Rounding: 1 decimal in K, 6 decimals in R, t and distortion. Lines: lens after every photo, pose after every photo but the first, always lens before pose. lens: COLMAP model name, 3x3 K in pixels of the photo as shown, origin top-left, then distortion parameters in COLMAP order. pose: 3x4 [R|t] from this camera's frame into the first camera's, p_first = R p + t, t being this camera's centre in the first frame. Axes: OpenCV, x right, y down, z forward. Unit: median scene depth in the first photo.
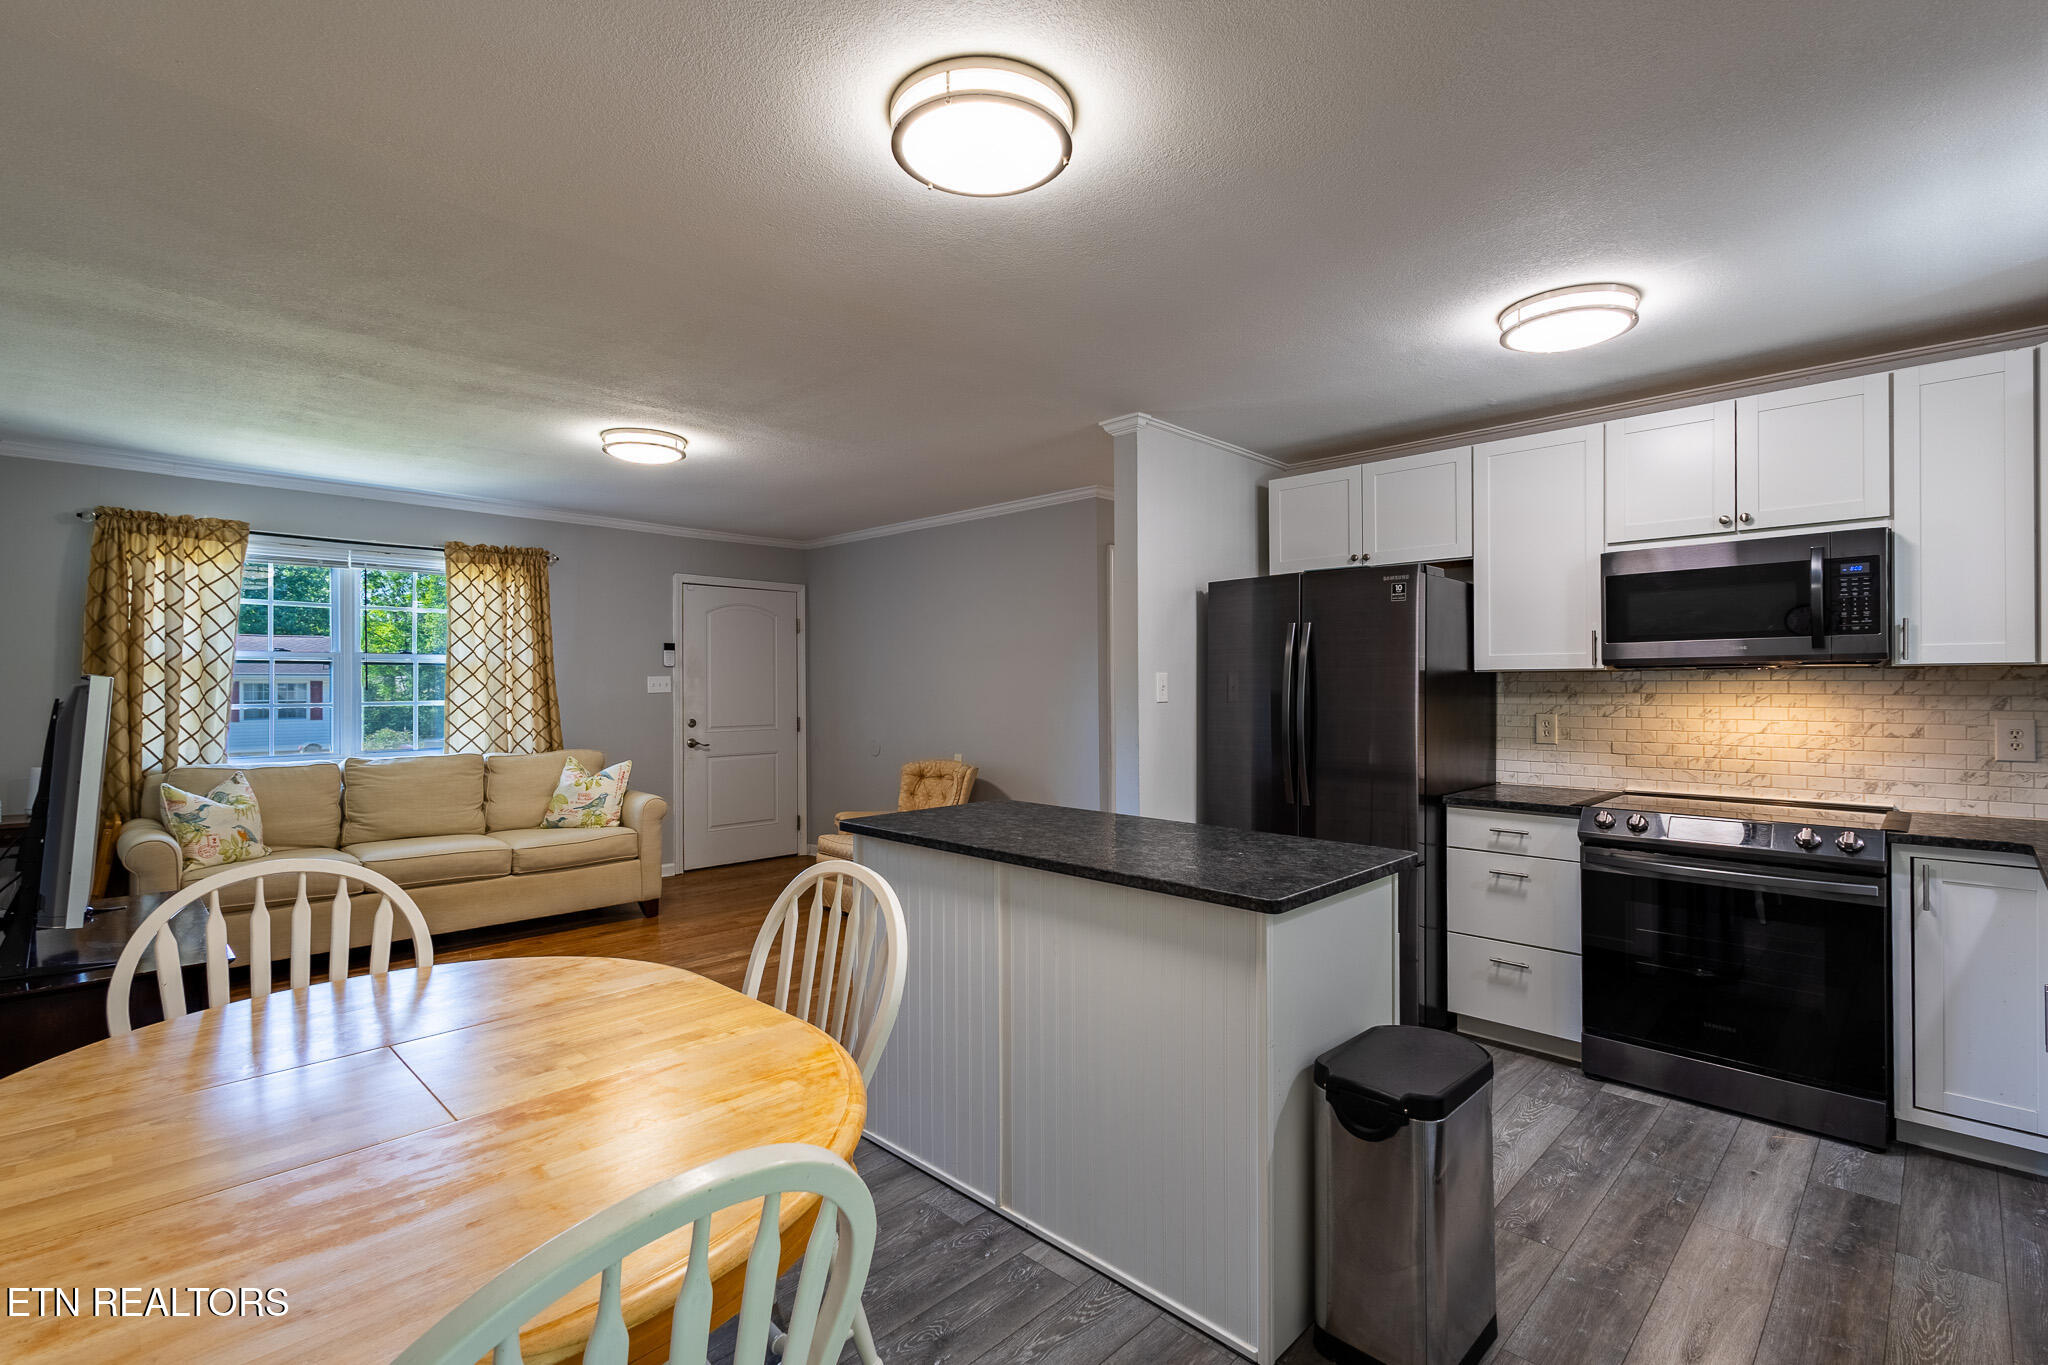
lens RADIAL K [[936.5, 0, 1023.3], [0, 936.5, 684.8], [0, 0, 1]] dist [0.010262, -0.003974]
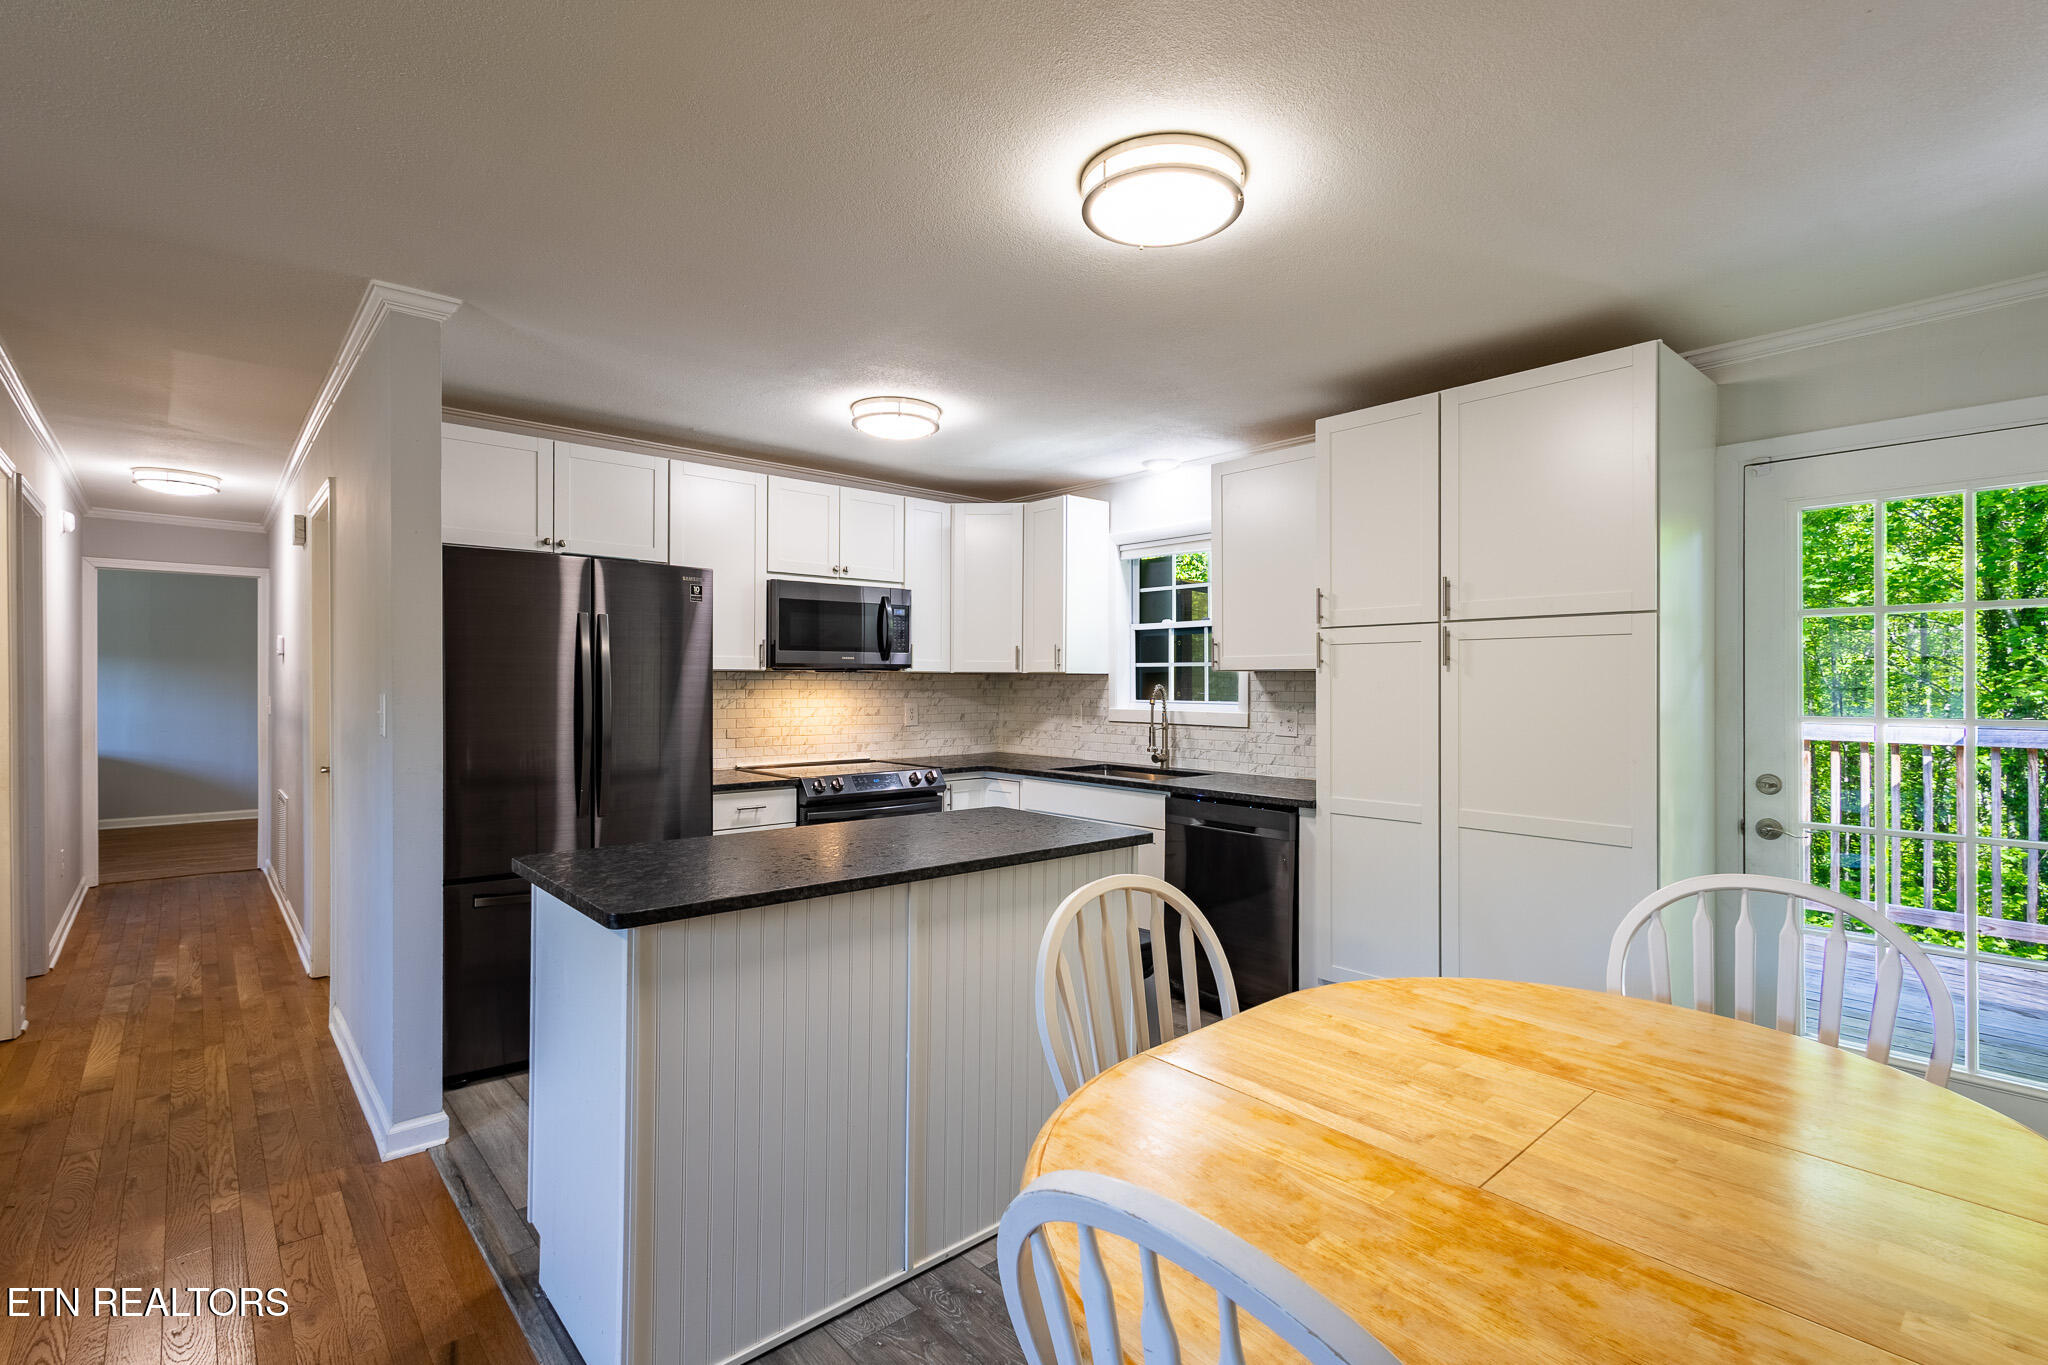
lens RADIAL K [[940.0, 0, 1026.1], [0, 940.0, 681.7], [0, 0, 1]] dist [0.010506, -0.001383]
pose [[0.067877, 0.002045, 0.997692, -0.667393], [-0.004407, 0.999989, -0.001750, -0.001019], [-0.997684, -0.004278, 0.067885, 0.609129]]
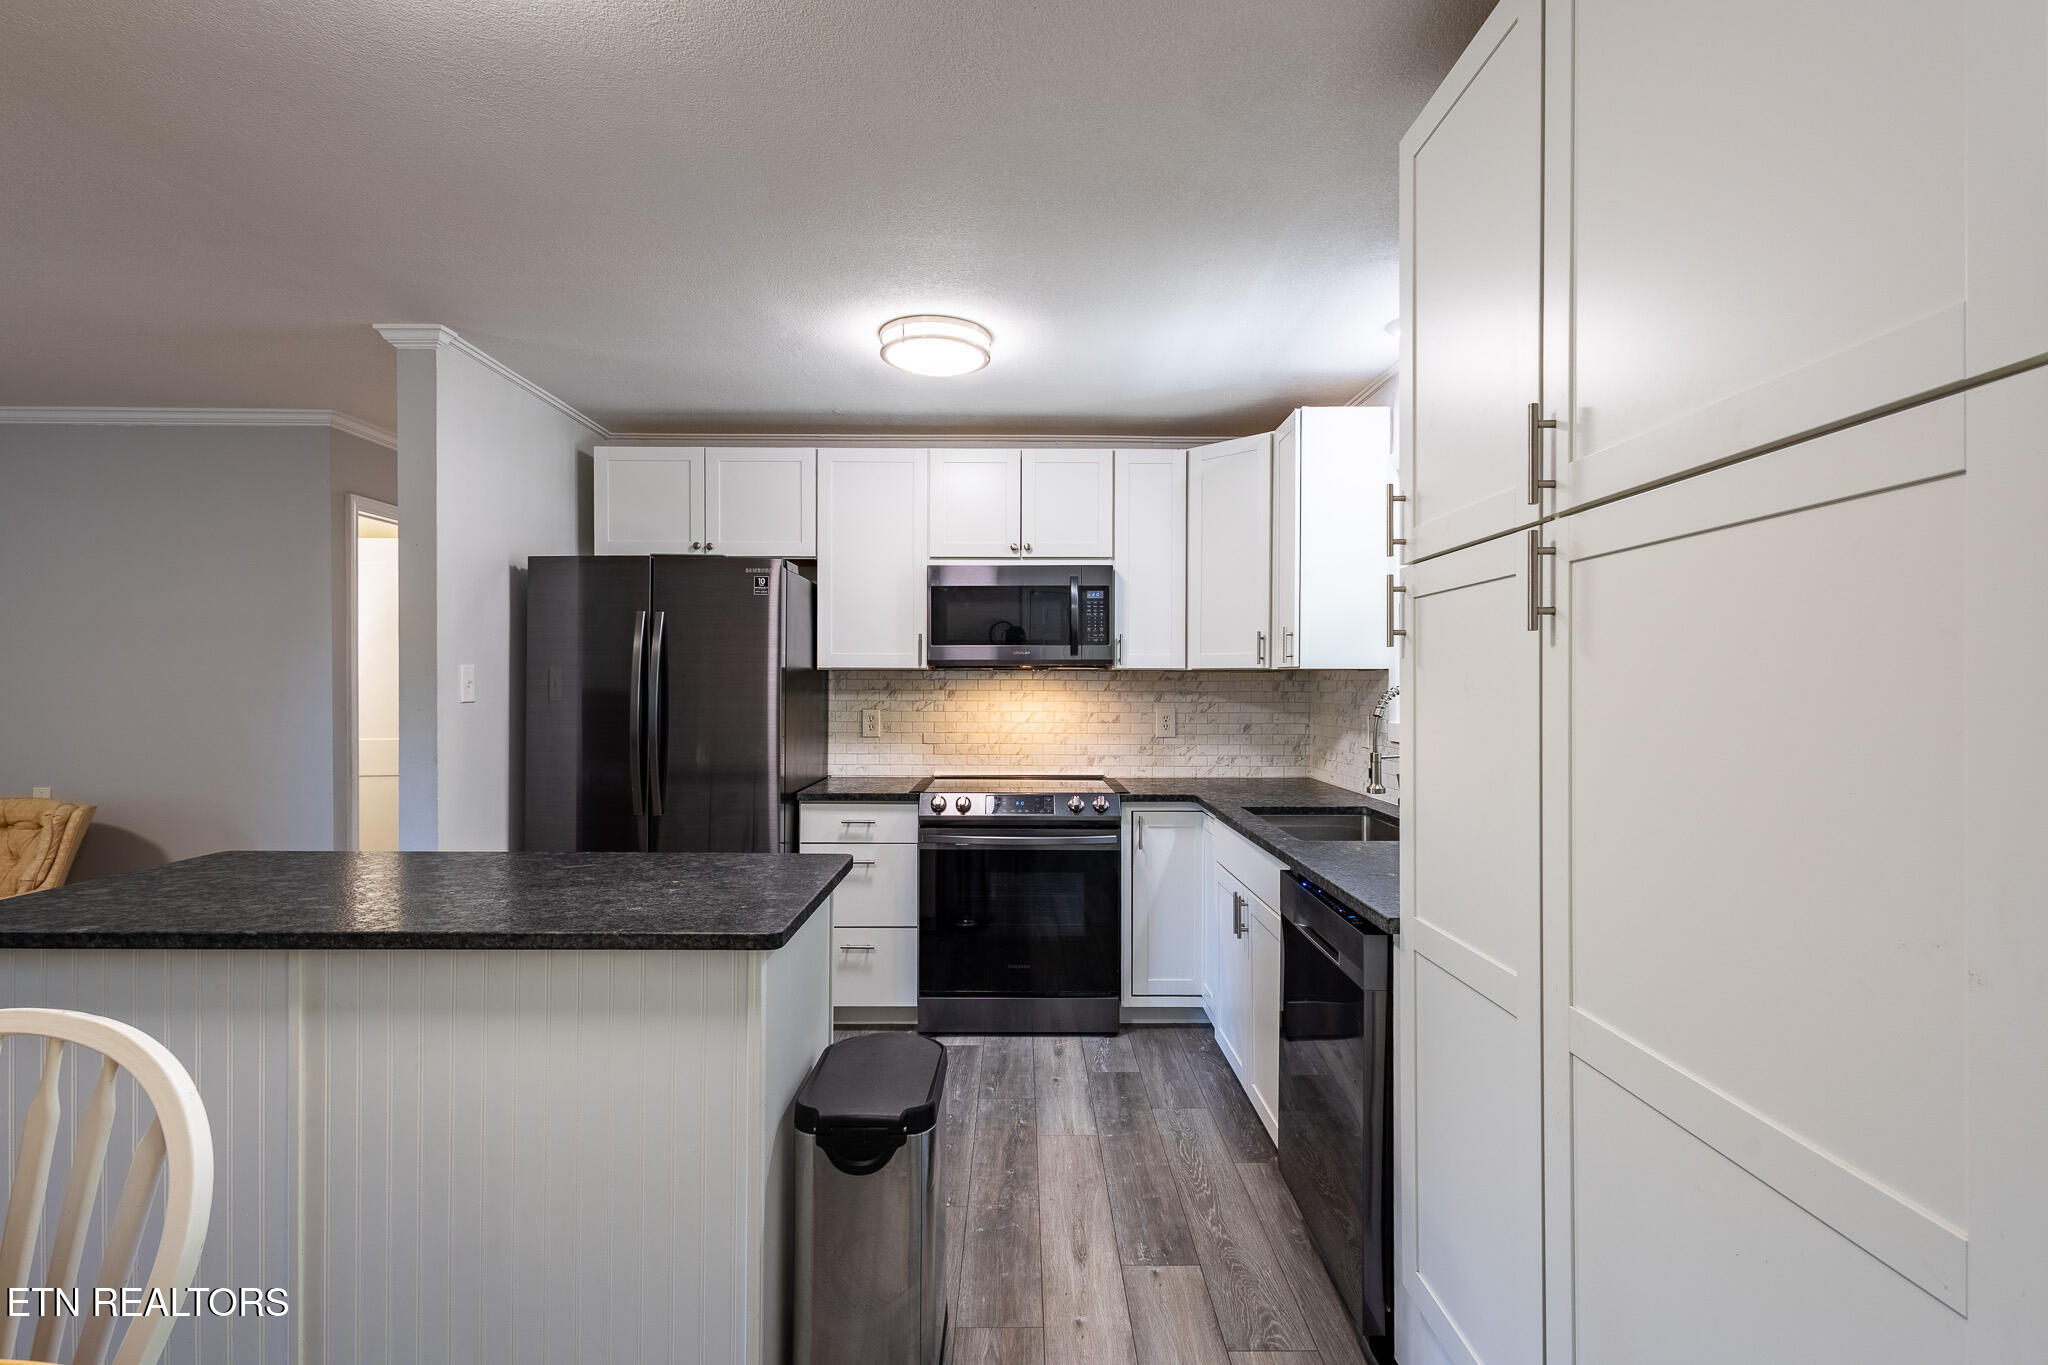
lens RADIAL K [[936.5, 0, 1023.3], [0, 936.5, 684.8], [0, 0, 1]] dist [0.010262, -0.003974]
pose [[0.703346, 0.003449, 0.710839, -0.105020], [-0.005125, 0.999987, 0.000219, 0.001761], [-0.710829, -0.003797, 0.703355, 0.140028]]
